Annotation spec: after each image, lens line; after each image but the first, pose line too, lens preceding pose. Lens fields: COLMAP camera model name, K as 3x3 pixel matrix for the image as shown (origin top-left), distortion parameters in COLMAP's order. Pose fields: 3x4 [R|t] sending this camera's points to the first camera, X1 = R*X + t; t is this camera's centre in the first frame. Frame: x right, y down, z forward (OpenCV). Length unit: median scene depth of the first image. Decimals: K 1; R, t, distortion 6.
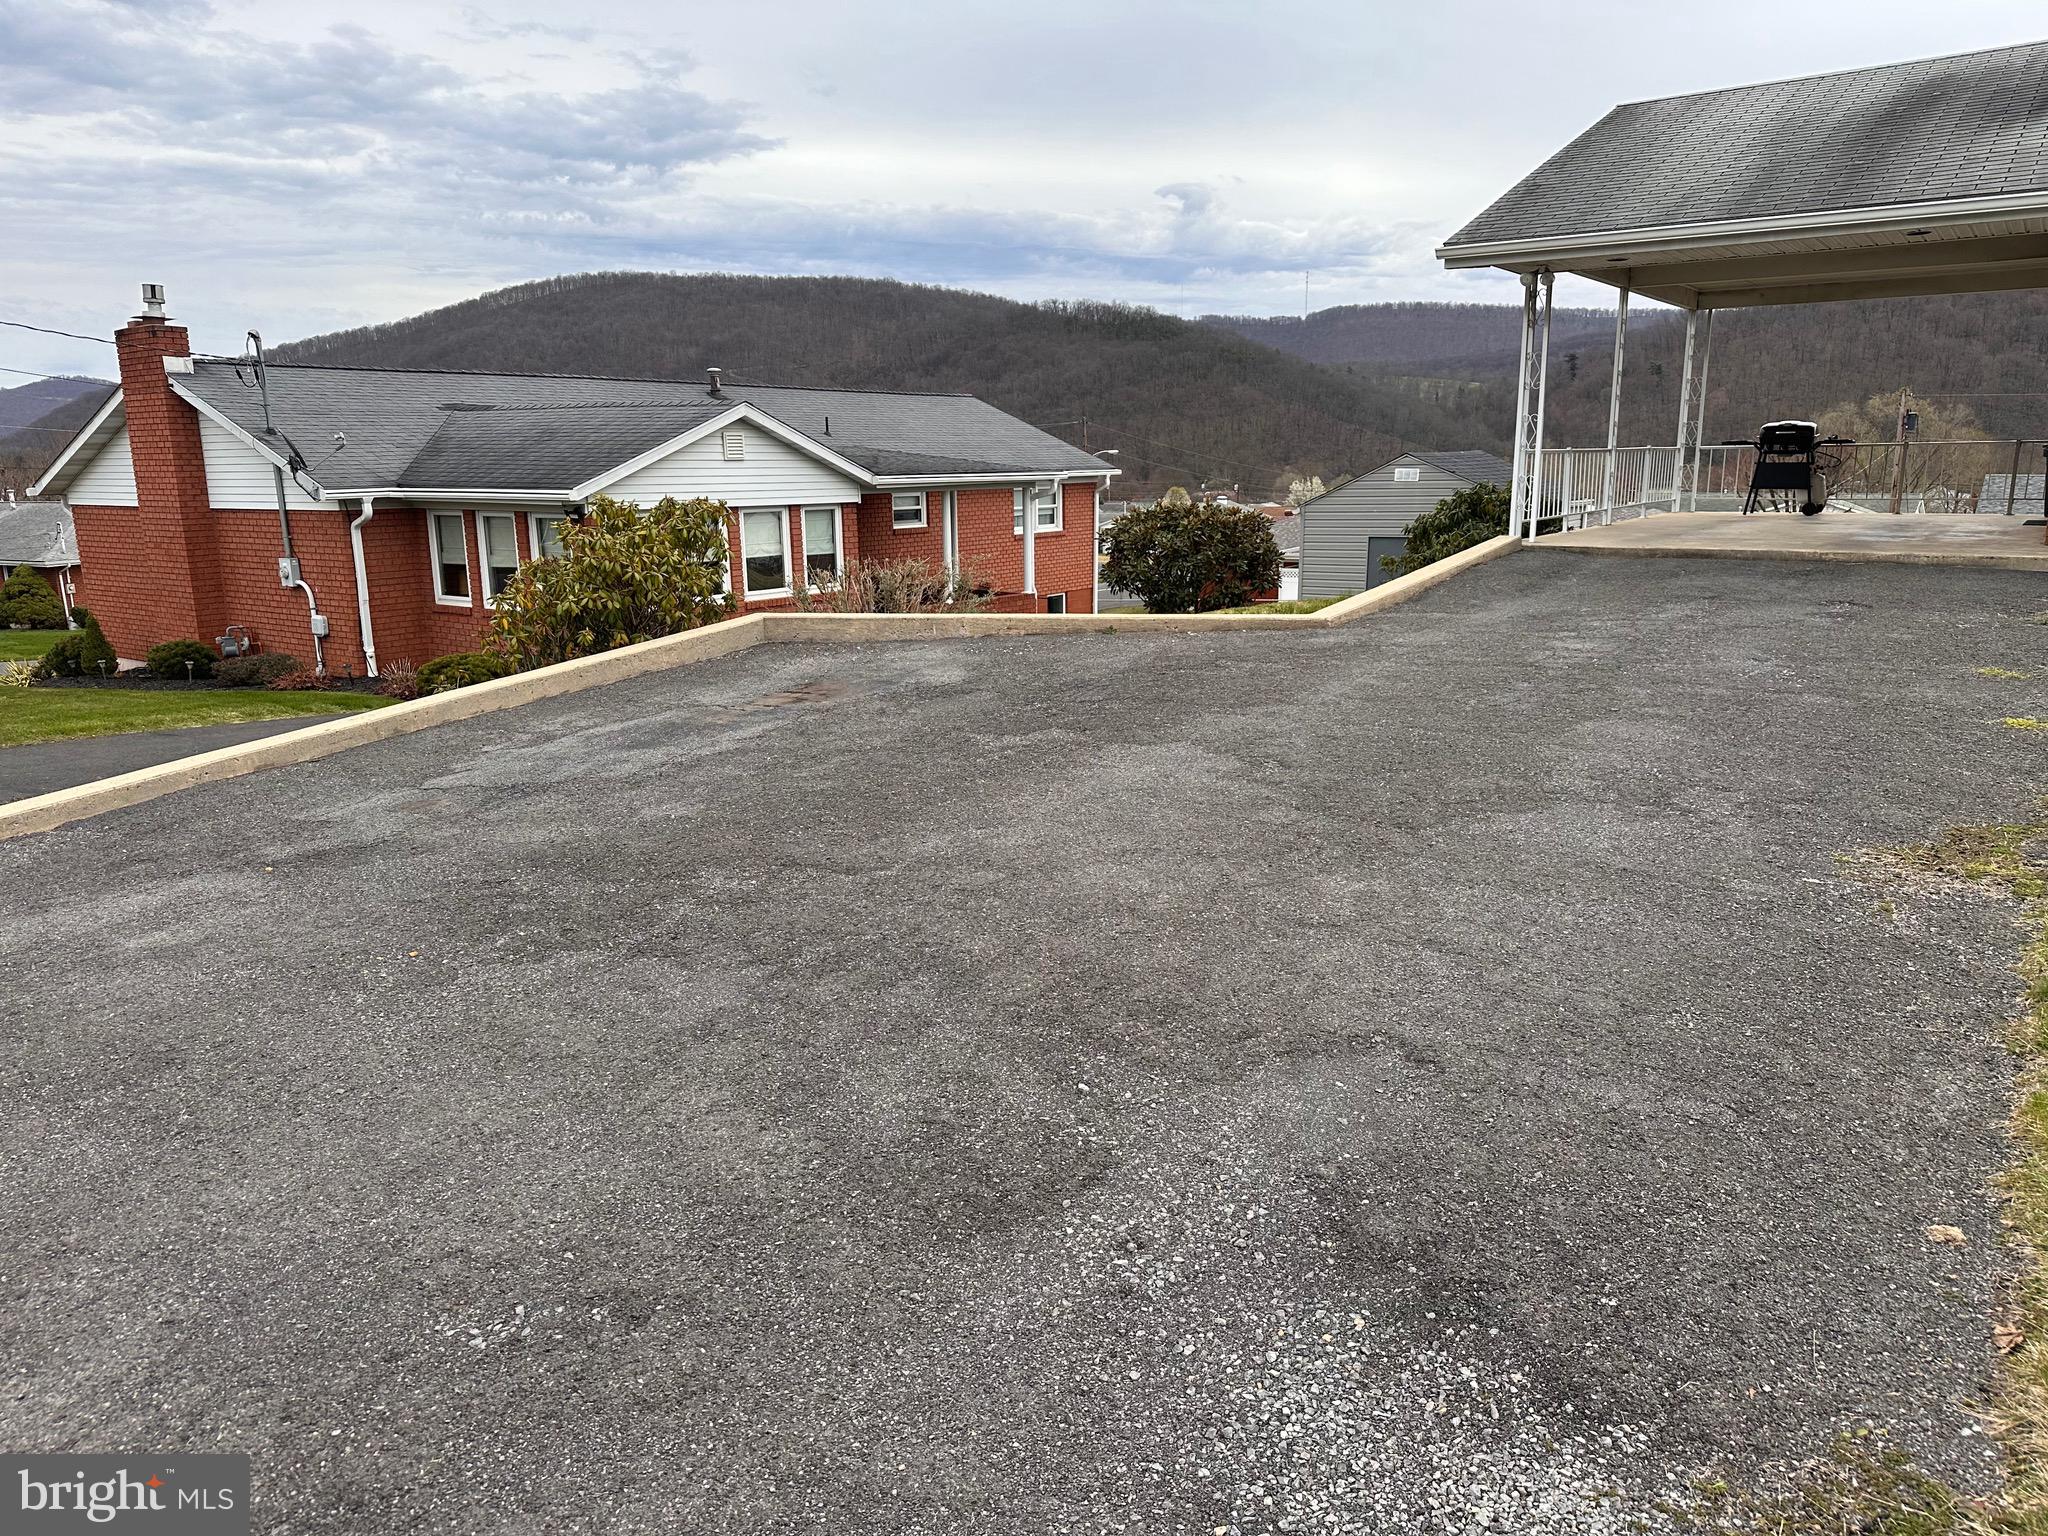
lens RADIAL K [[1449.1, 0, 1024.0], [0, 1449.1, 768.0], [0, 0, 1]] dist [0.049909, -0.042662]
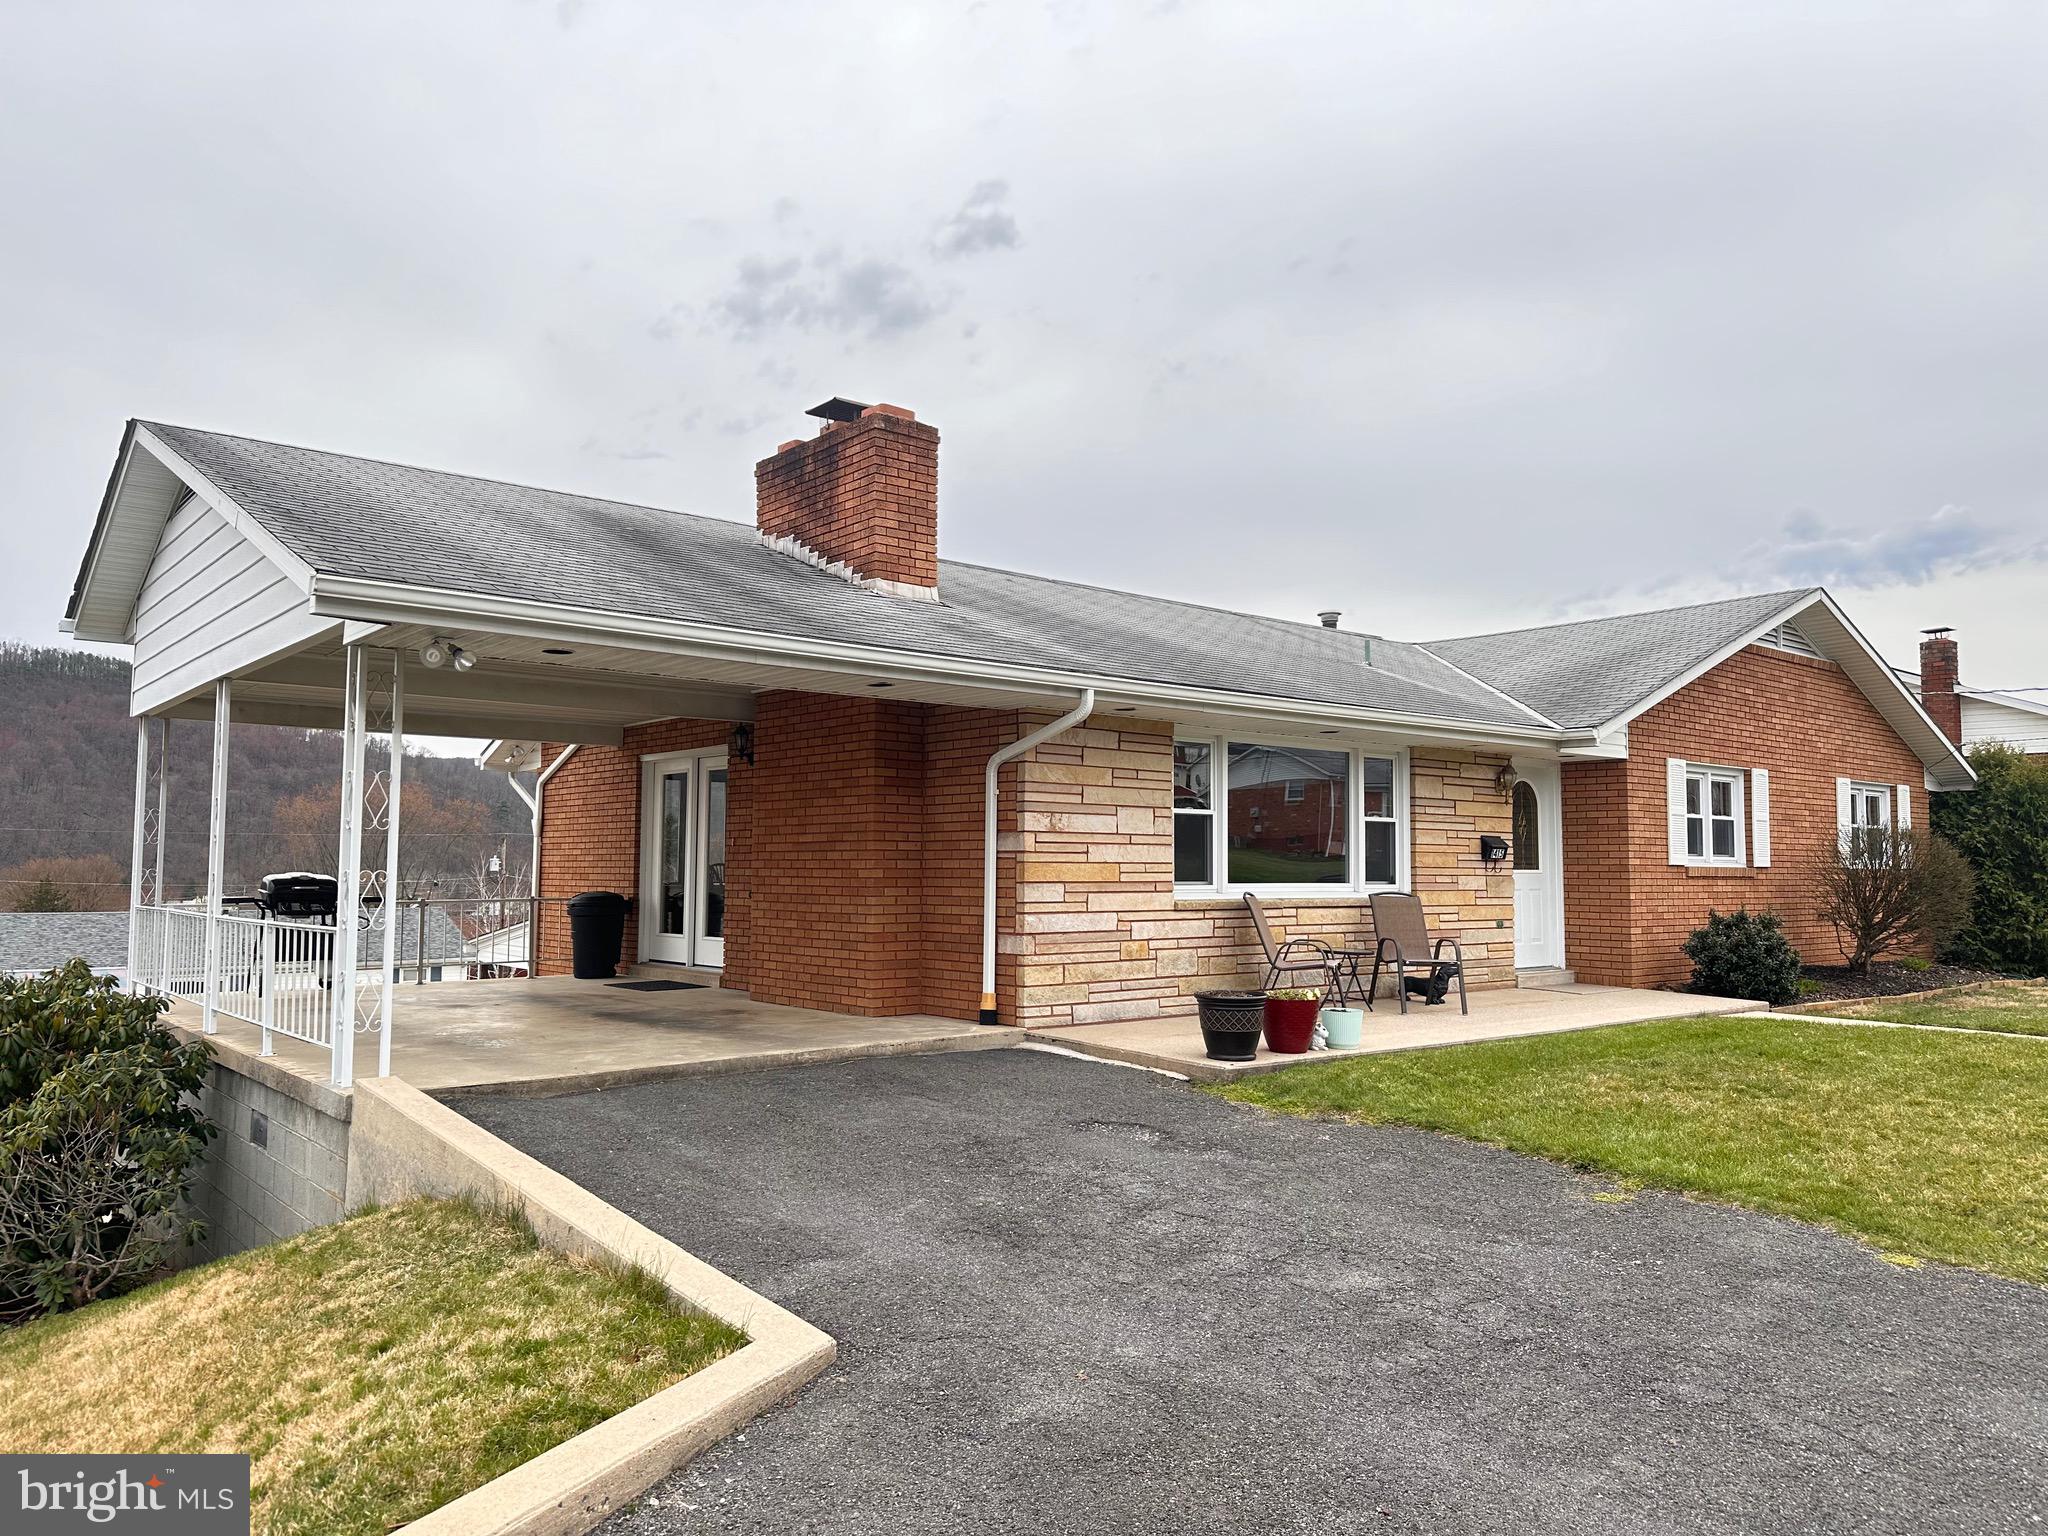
lens RADIAL K [[1431.5, 0, 1024.0], [0, 1431.5, 768.0], [0, 0, 1]] dist [0.136098, -0.210058]
pose [[0.258792, 0.080866, 0.962542, -0.157382], [0.196566, 0.971229, -0.134445, -0.141437], [-0.945721, 0.223996, 0.235451, 0.565671]]
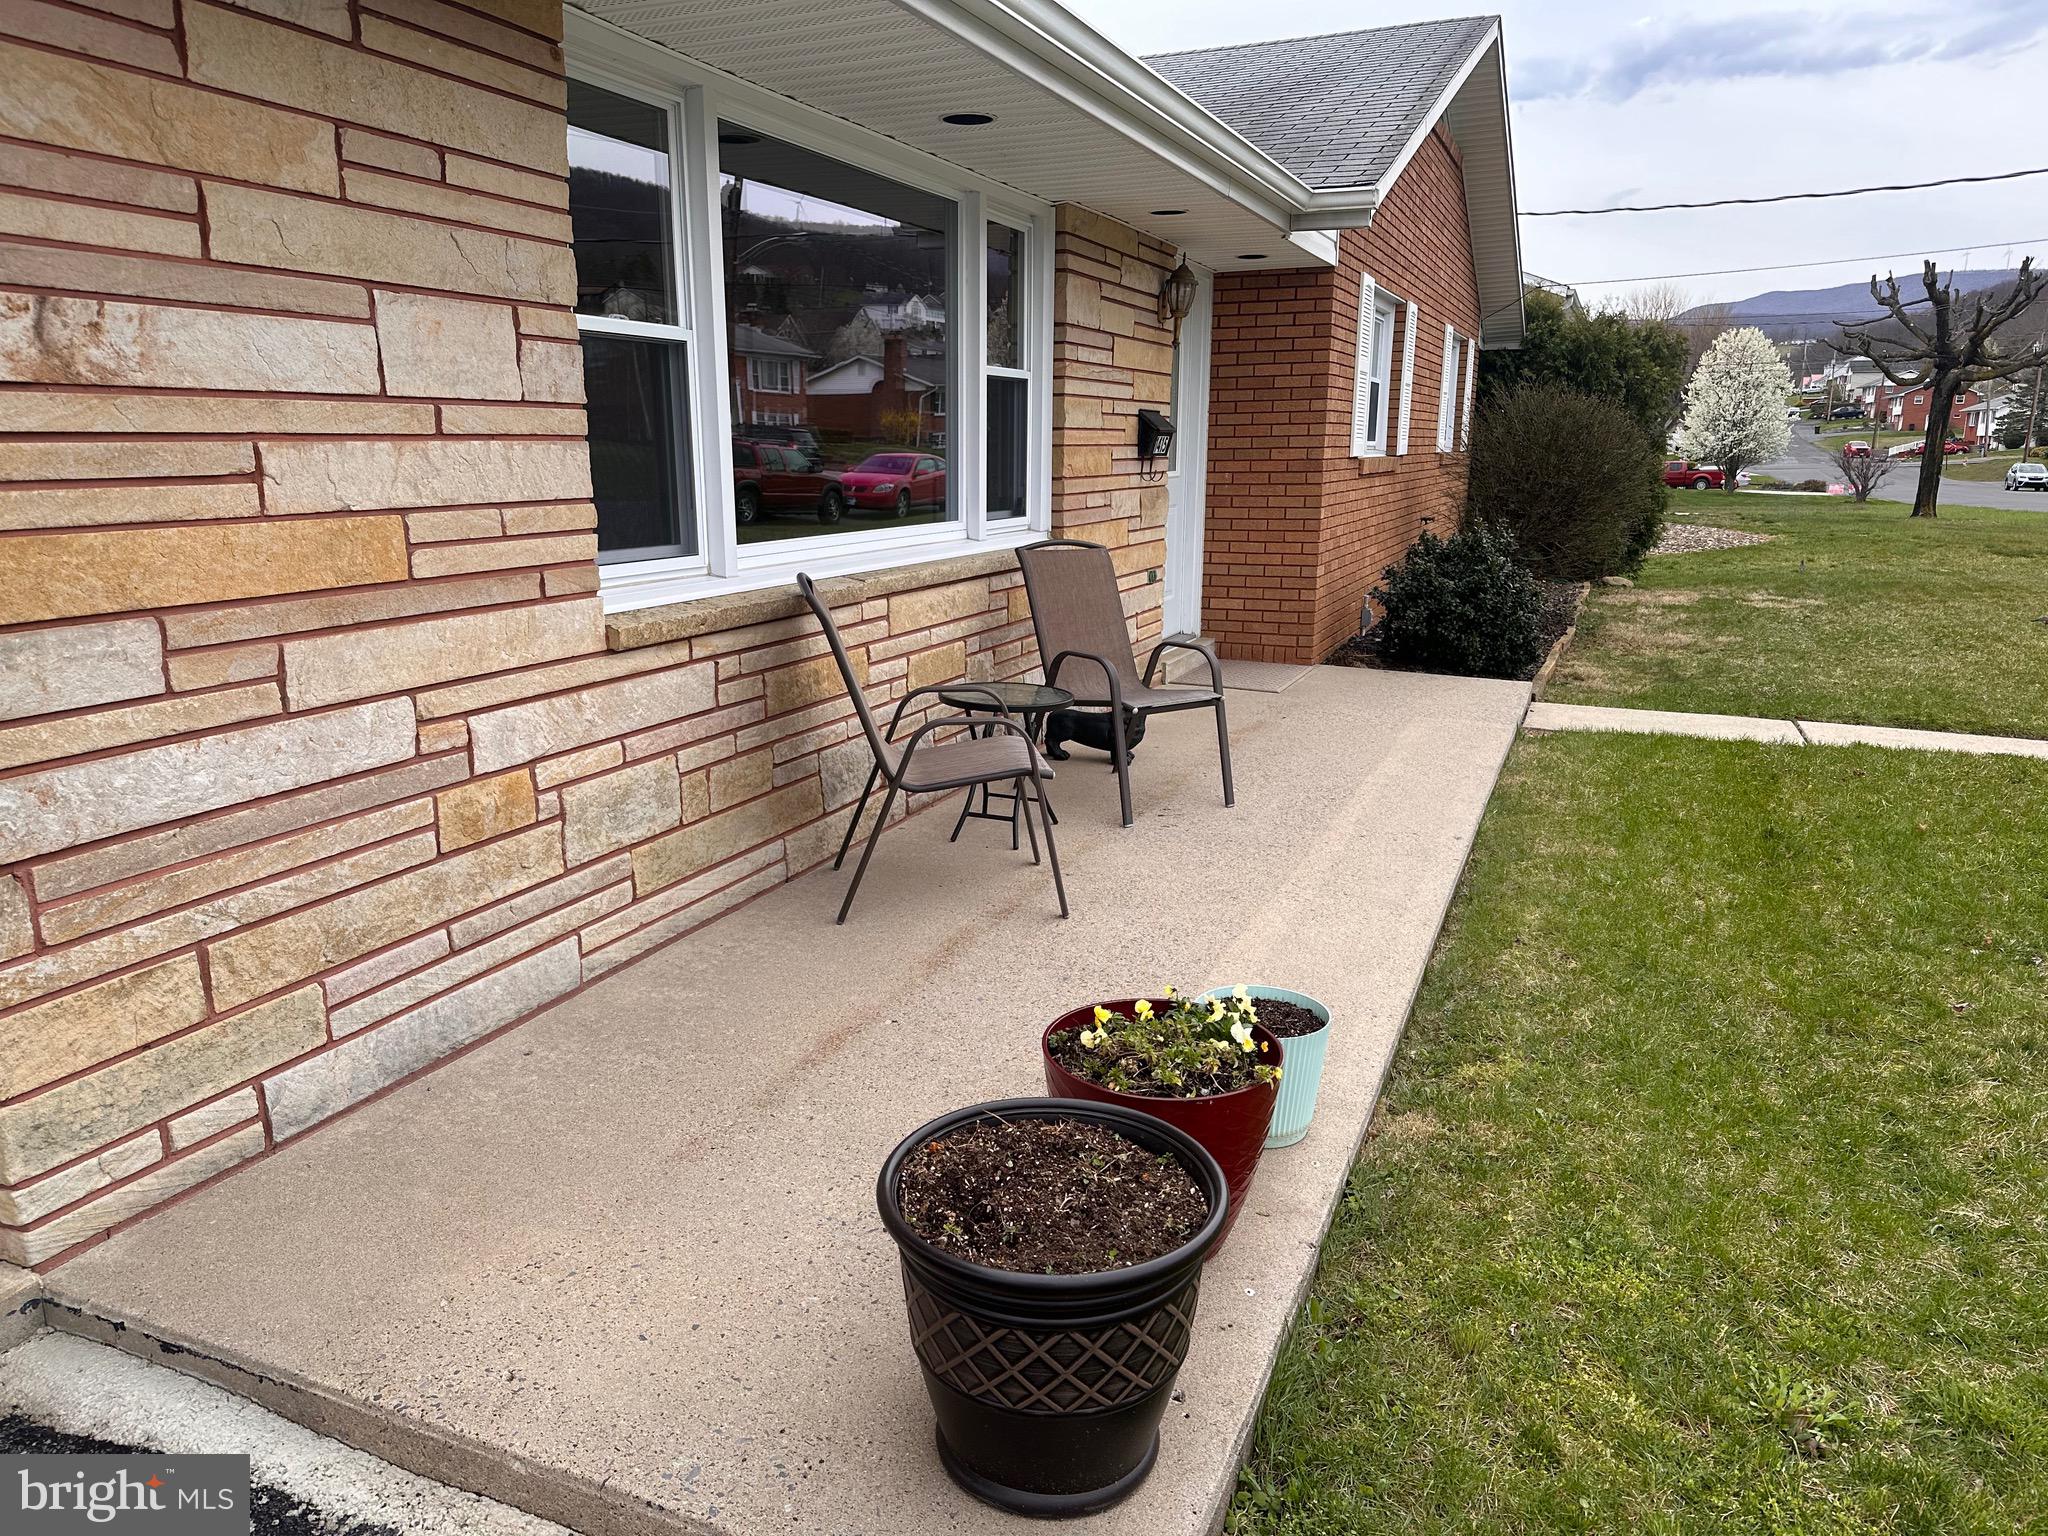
lens RADIAL K [[1431.5, 0, 1024.0], [0, 1431.5, 768.0], [0, 0, 1]] dist [0.136098, -0.210058]
pose [[-0.215850, -0.201422, 0.955425, 0.394819], [0.211555, 0.945602, 0.247146, -0.184767], [-0.953233, 0.255472, -0.161497, 0.672174]]
